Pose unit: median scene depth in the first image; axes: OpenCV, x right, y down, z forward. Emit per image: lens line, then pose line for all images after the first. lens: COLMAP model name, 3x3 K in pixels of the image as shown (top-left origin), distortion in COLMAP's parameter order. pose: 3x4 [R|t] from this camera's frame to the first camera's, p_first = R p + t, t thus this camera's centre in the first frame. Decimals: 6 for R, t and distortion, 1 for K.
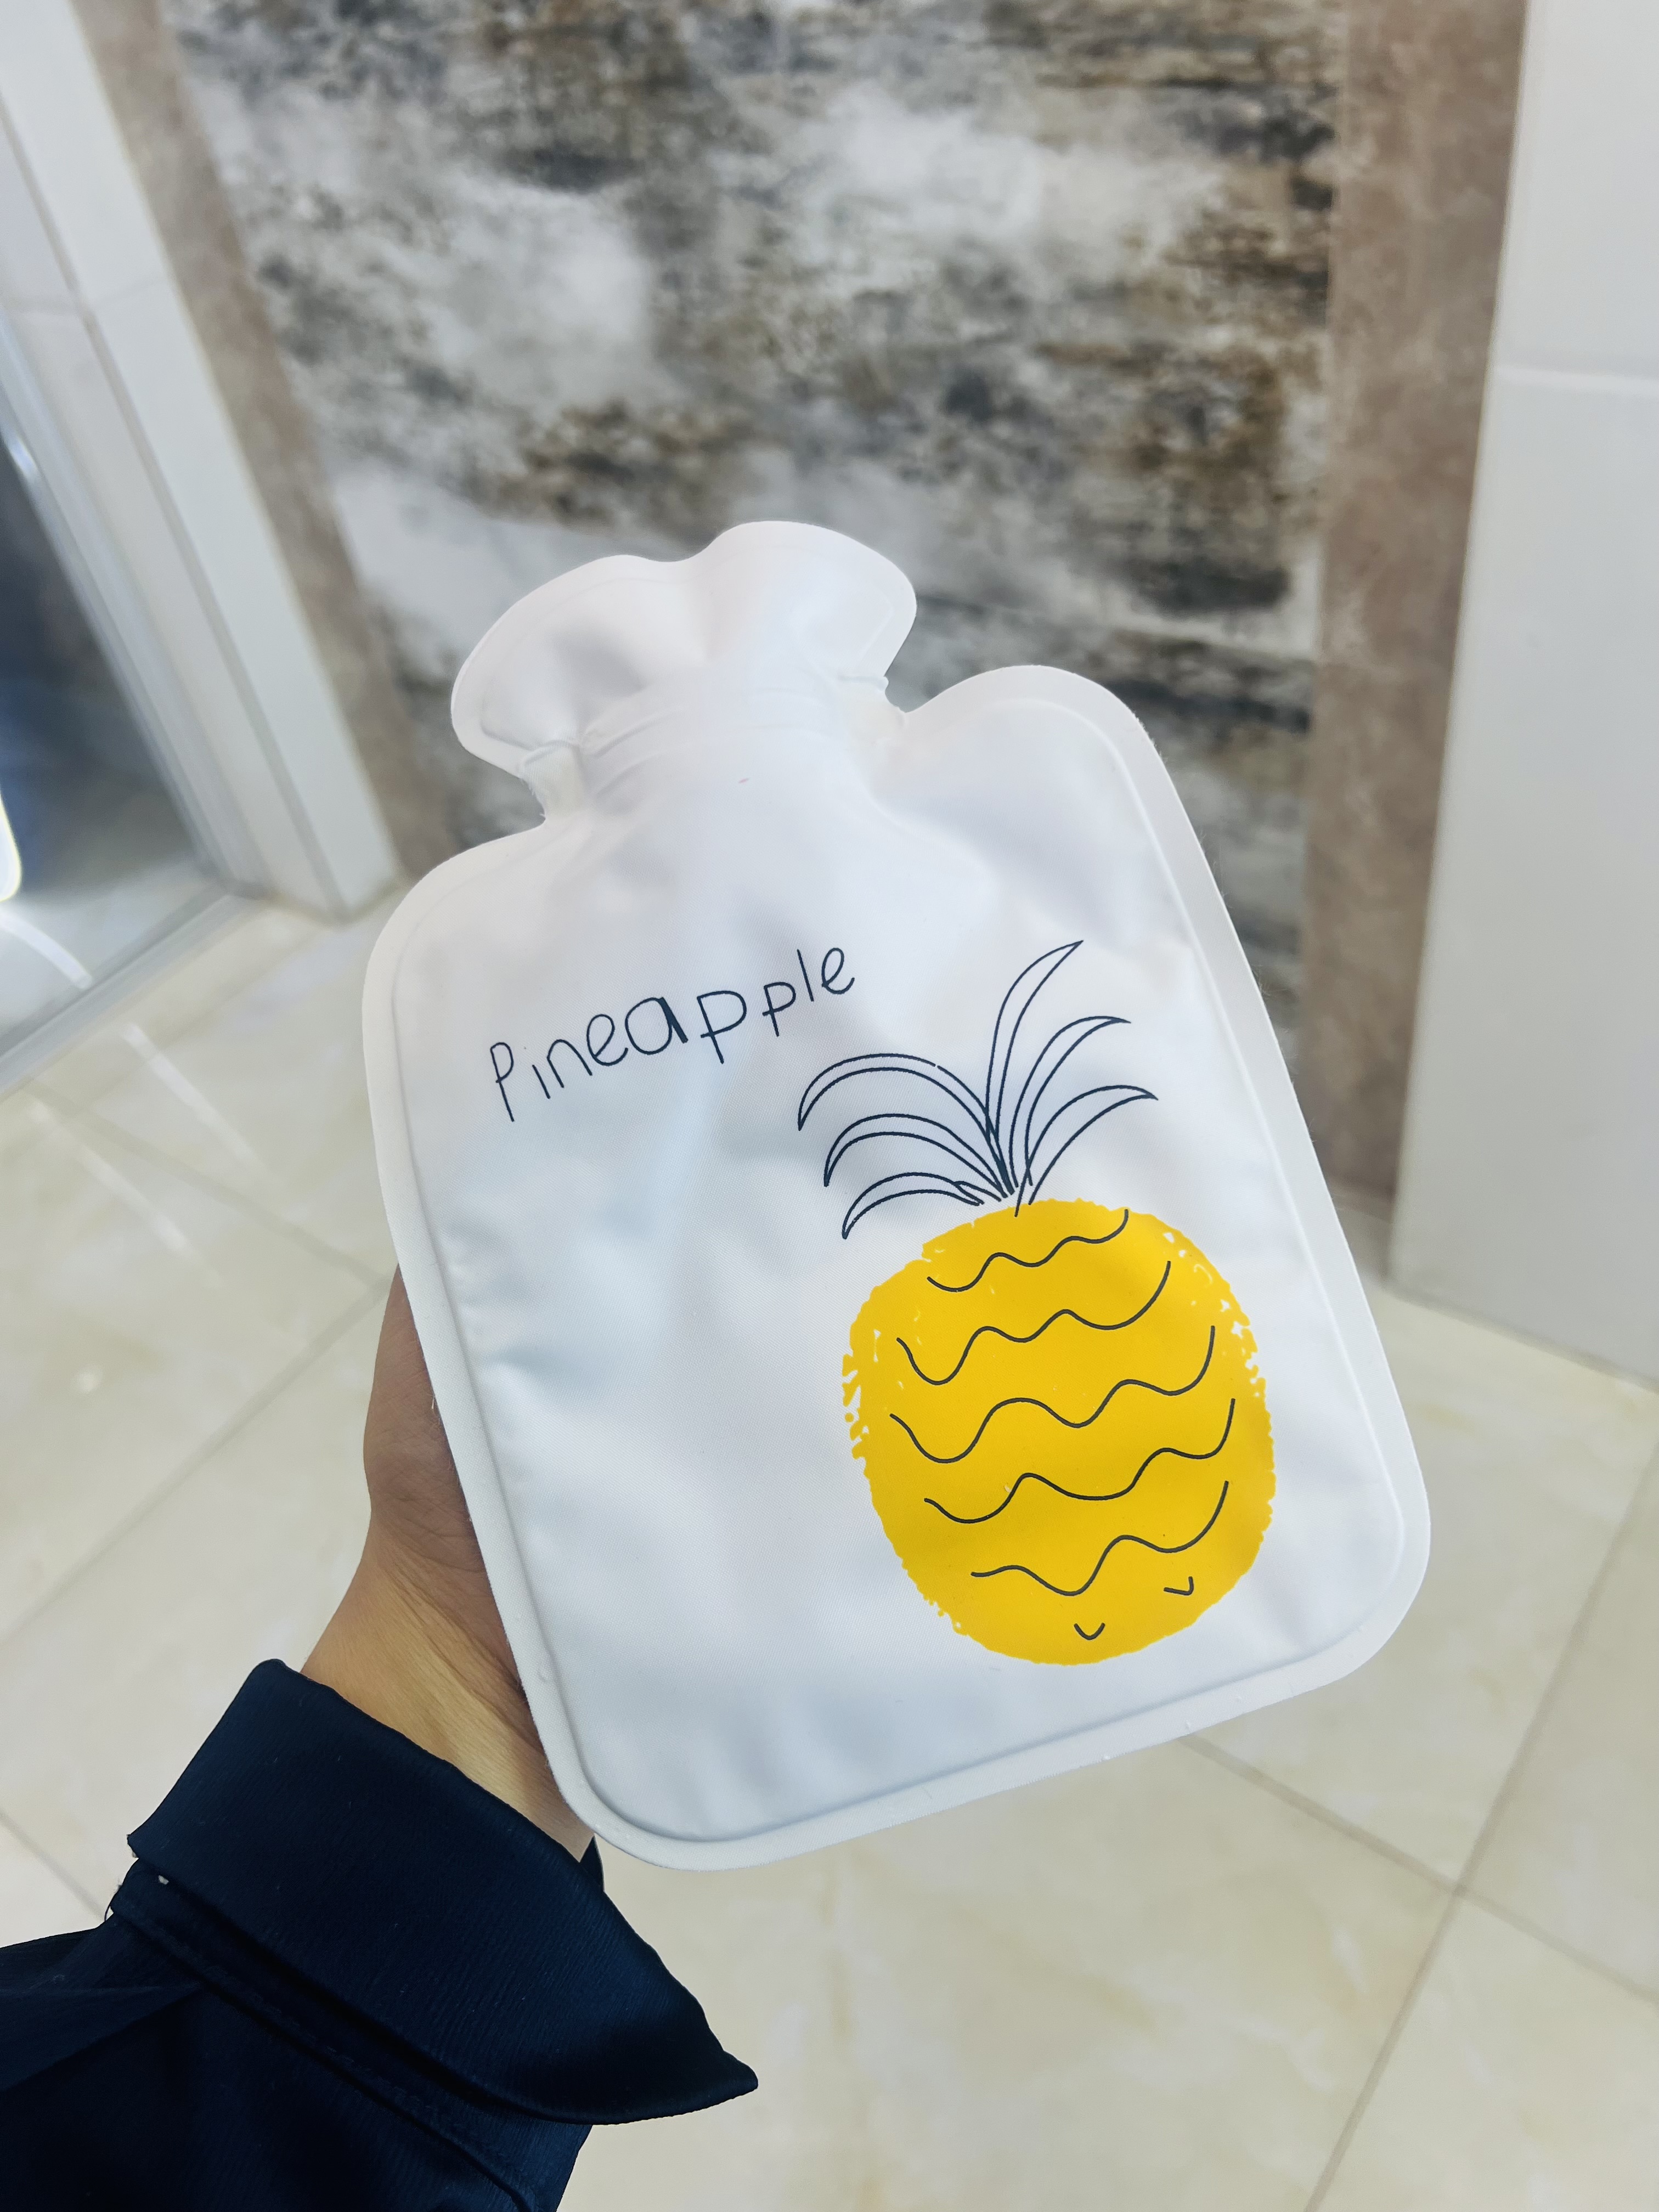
lens RADIAL K [[1685.6, 0, 829.5], [0, 1685.6, 1106.0], [0, 0, 1]] dist [-0.002487, 0.000739]
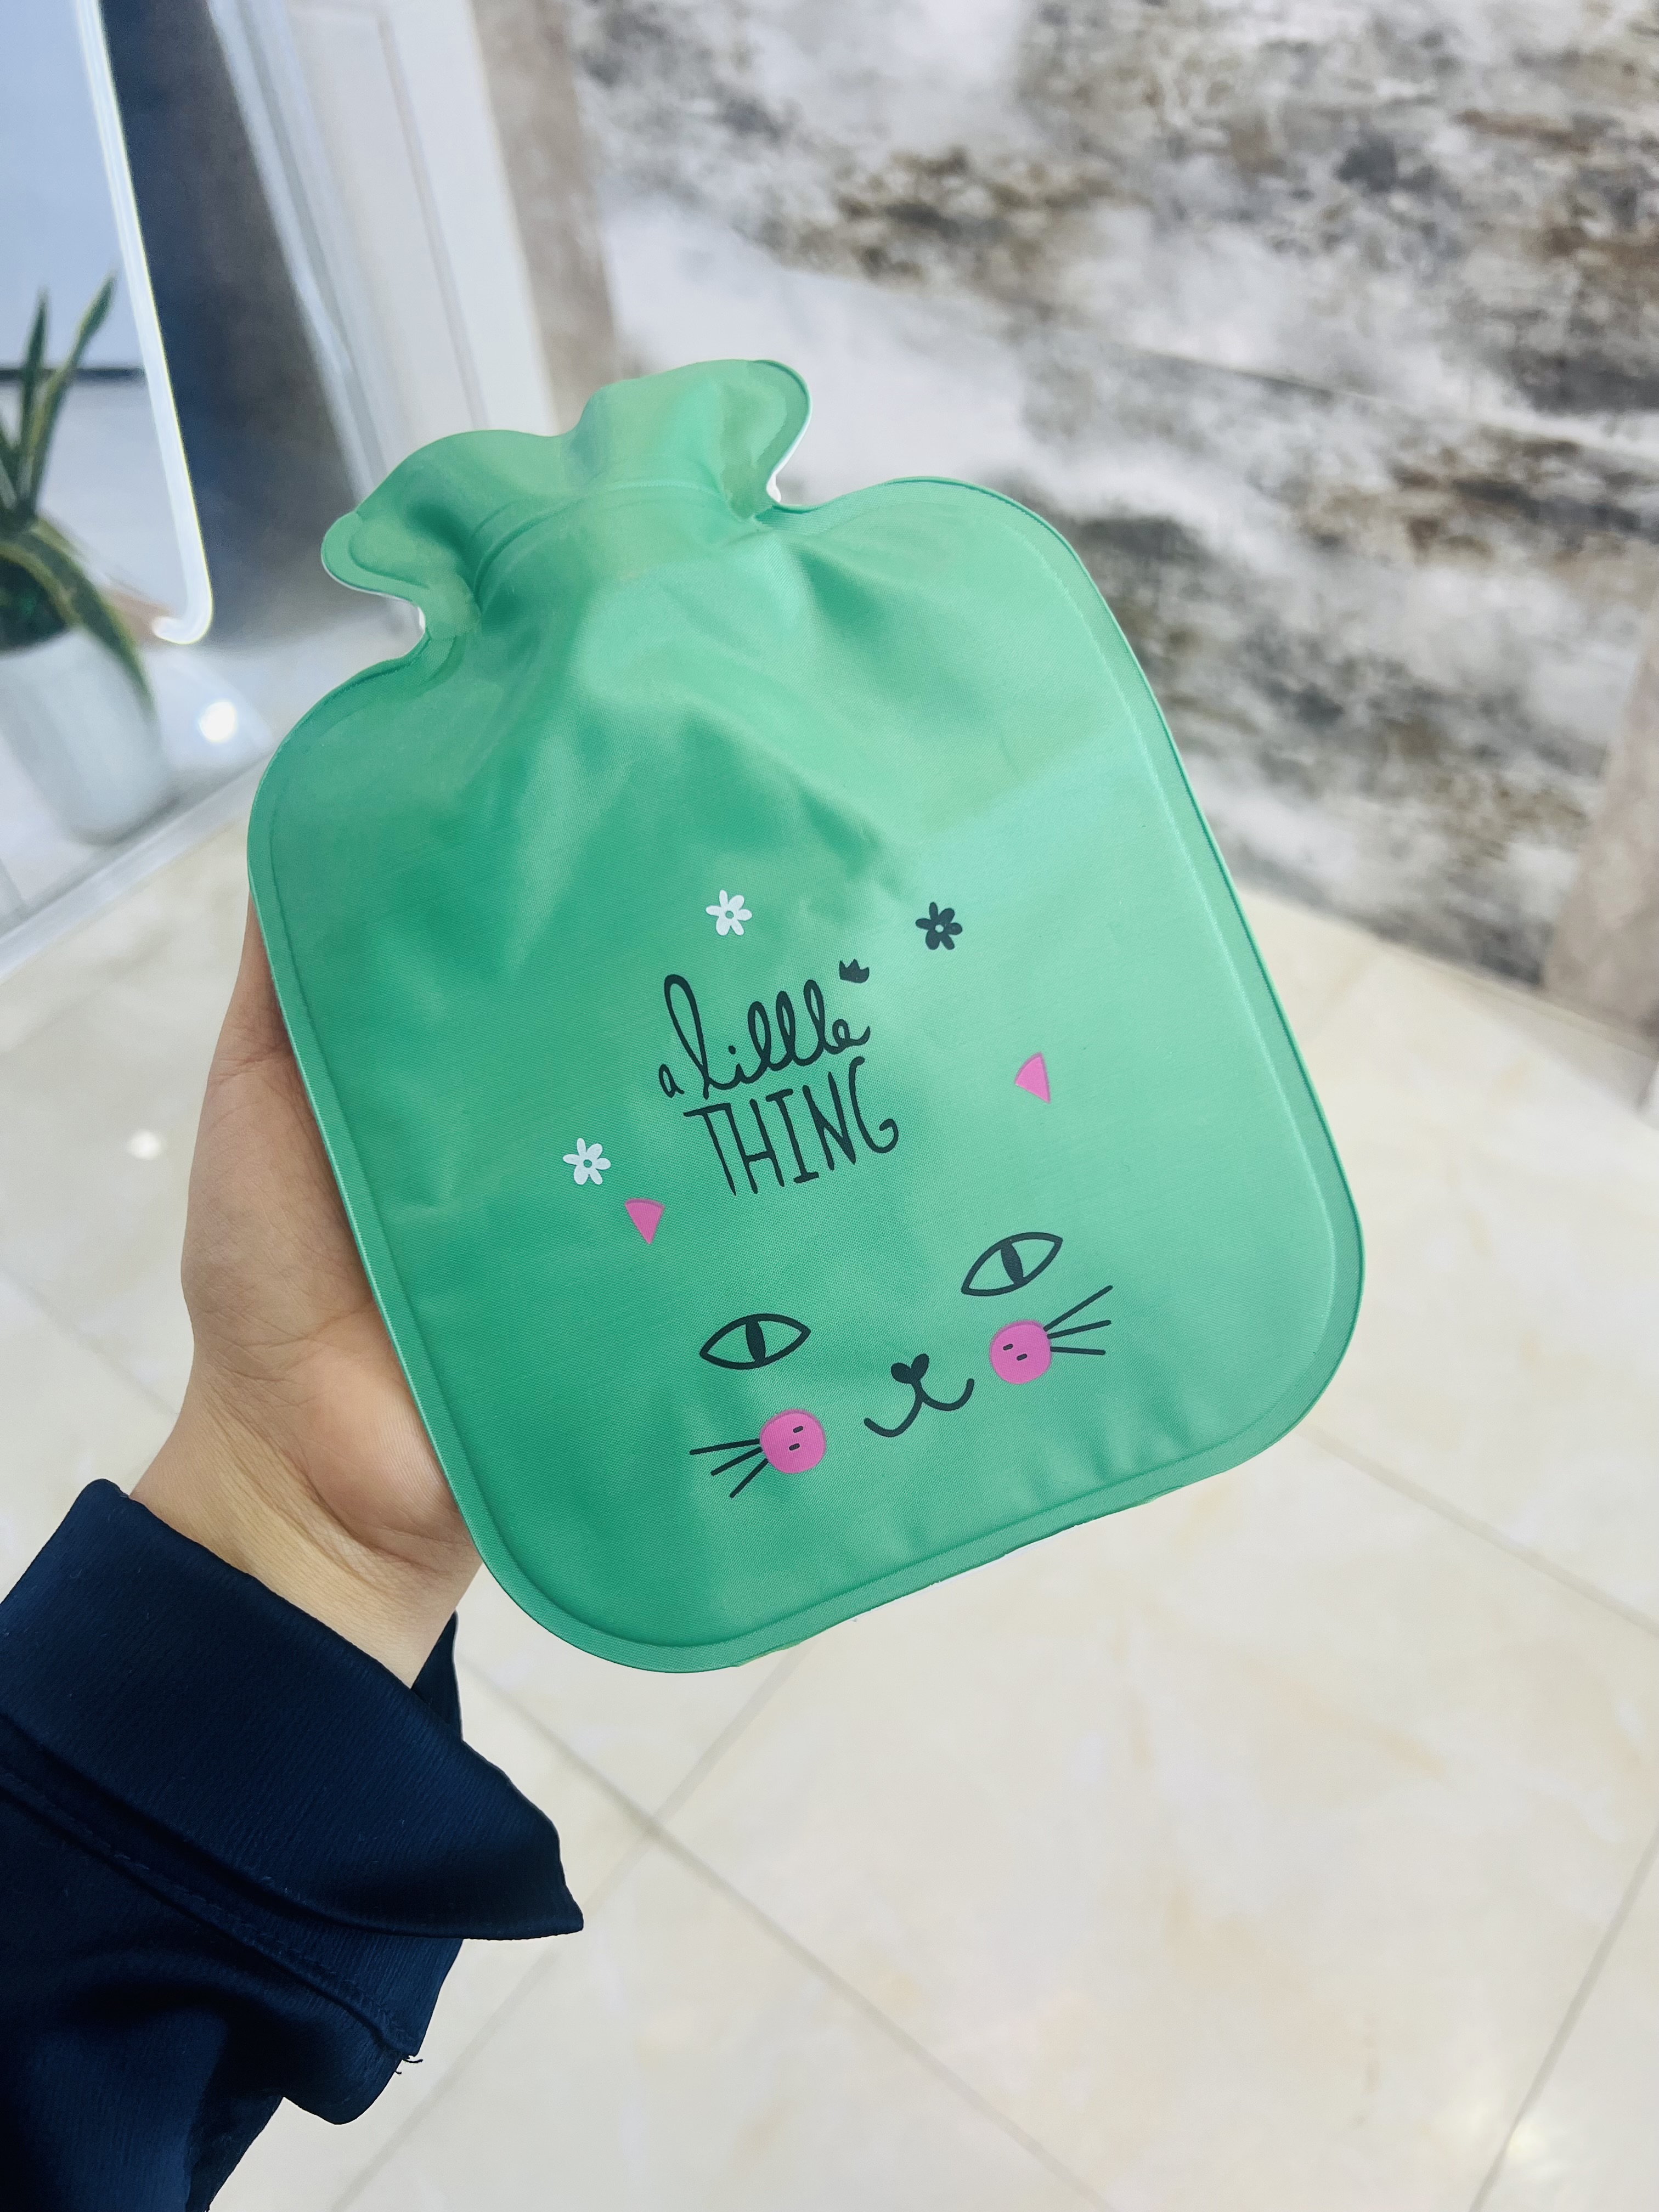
lens RADIAL K [[1685.6, 0, 829.5], [0, 1685.6, 1106.0], [0, 0, 1]] dist [-0.002487, 0.000739]
pose [[0.997551, 0.068044, 0.016212, -0.195474], [-0.069247, 0.993404, 0.091401, 0.048023], [-0.009886, -0.092300, 0.995682, -0.011185]]
